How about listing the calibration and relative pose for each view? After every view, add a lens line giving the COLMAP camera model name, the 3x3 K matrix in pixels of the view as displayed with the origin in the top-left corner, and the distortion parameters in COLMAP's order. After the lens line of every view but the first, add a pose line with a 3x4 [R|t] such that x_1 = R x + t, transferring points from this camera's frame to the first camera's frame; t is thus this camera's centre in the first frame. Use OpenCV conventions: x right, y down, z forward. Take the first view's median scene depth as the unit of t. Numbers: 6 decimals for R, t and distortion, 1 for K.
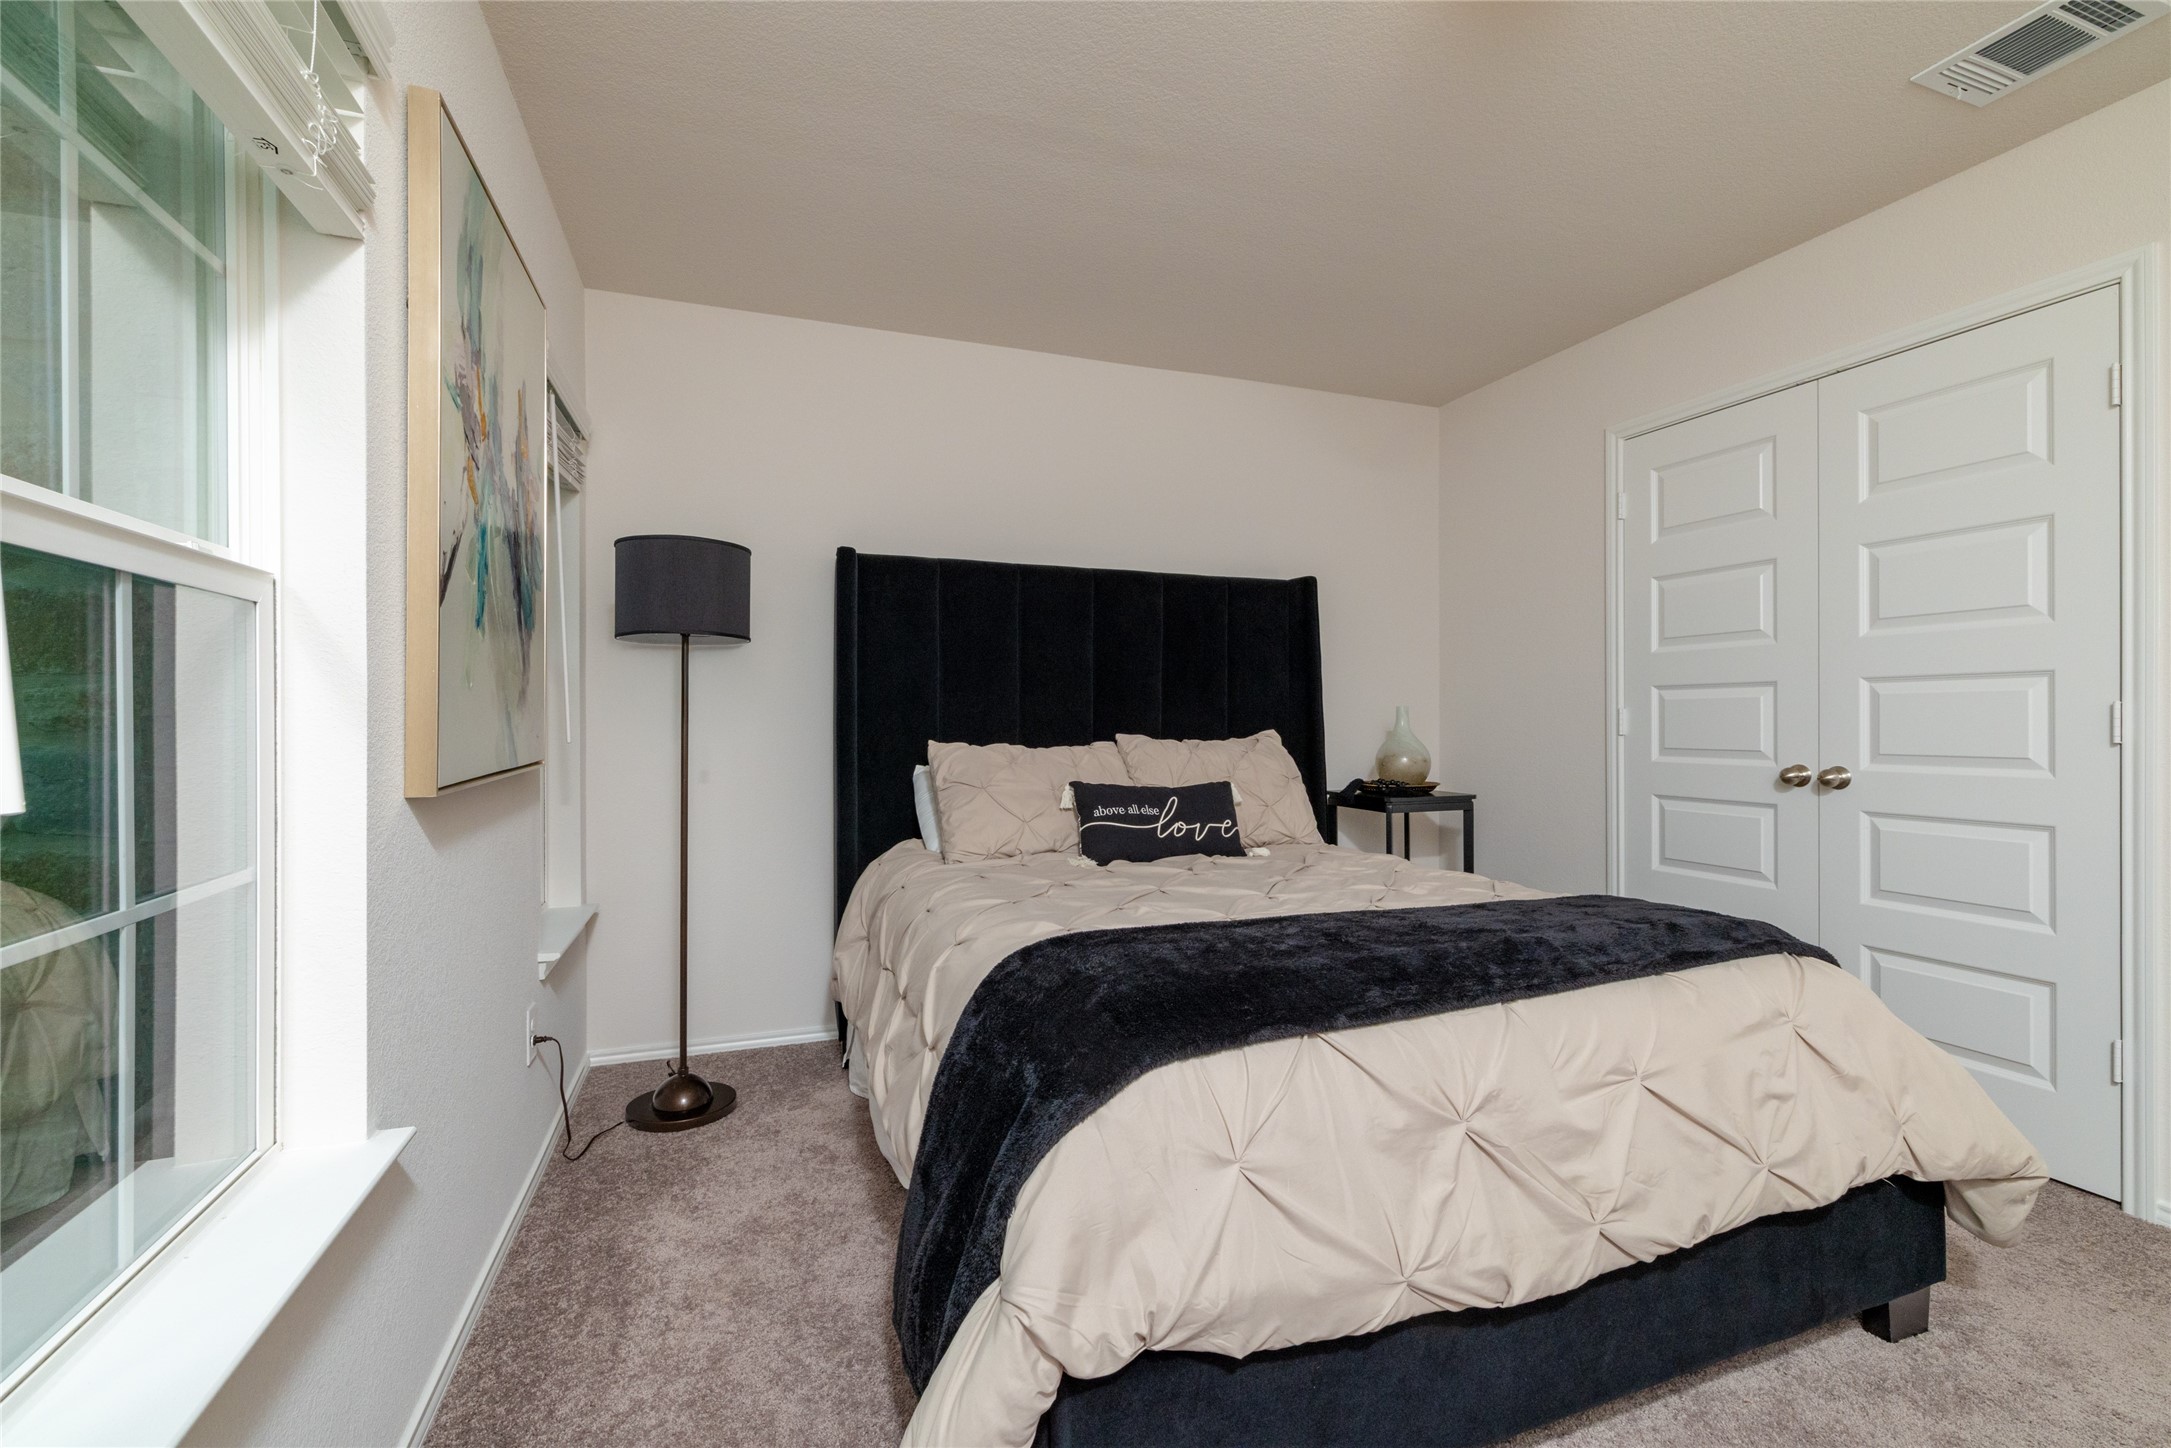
lens RADIAL K [[930.7, 0, 1080.2], [0, 930.7, 722.6], [0, 0, 1]] dist [-0.003989, 0.000392]
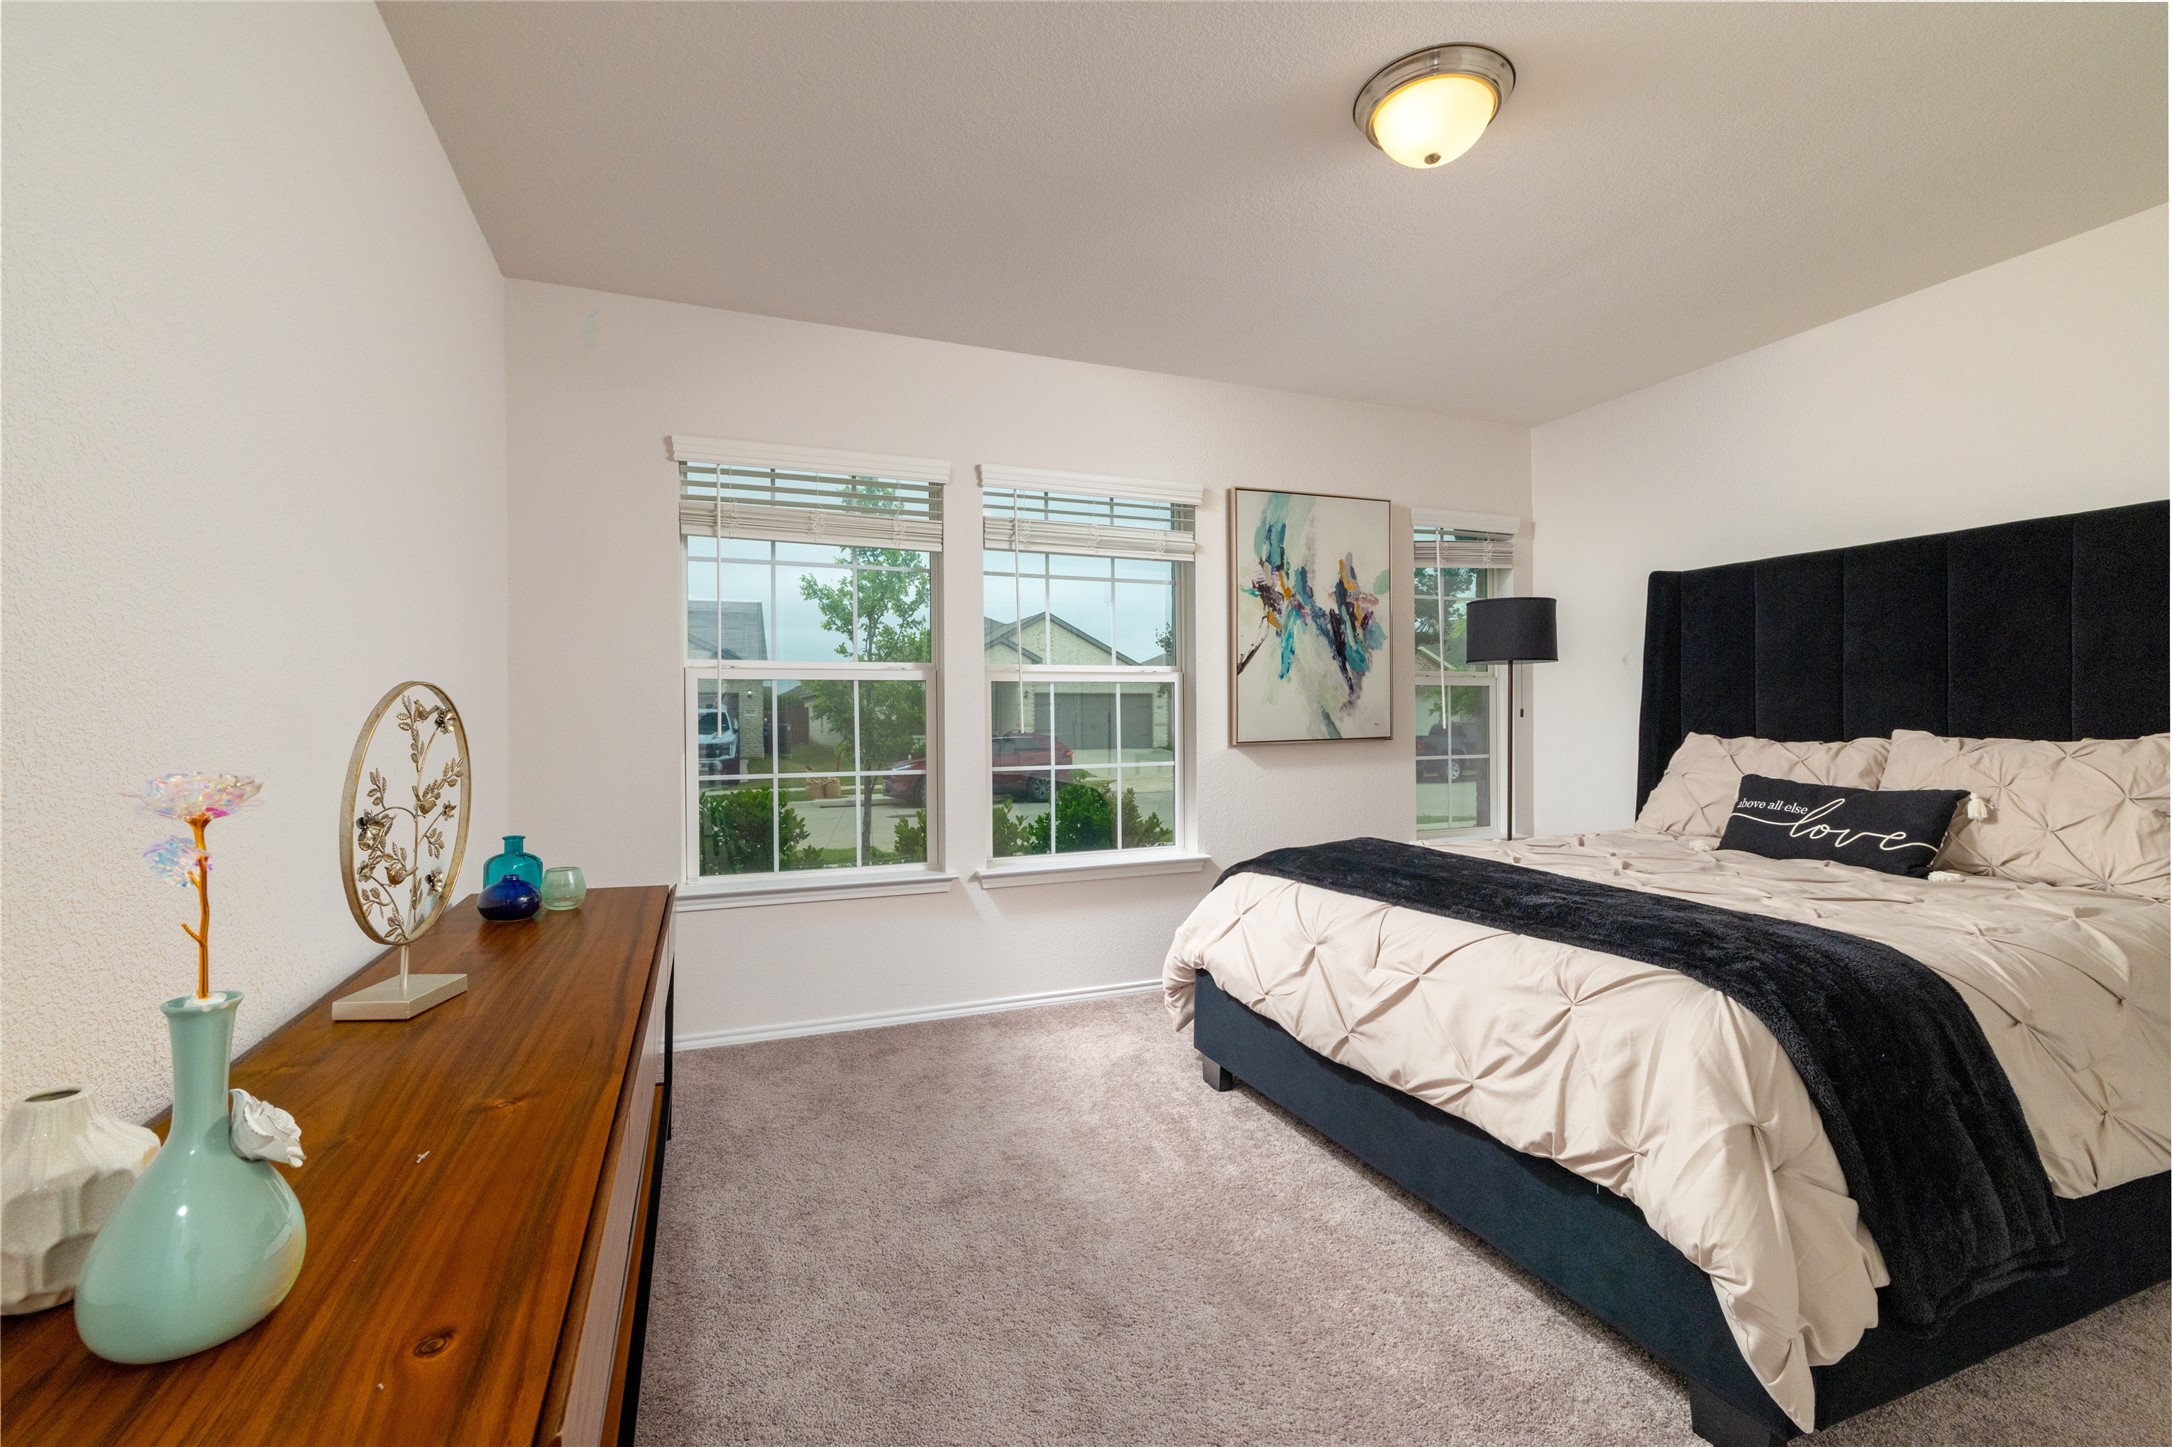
lens RADIAL K [[931.1, 0, 1077.7], [0, 931.1, 719.5], [0, 0, 1]] dist [-0.003989, 0.000392]
pose [[0.026553, 0.010053, -0.999597, 1.016025], [0.002949, 0.999944, 0.010135, -0.009893], [0.999643, -0.003217, 0.026522, 0.230110]]
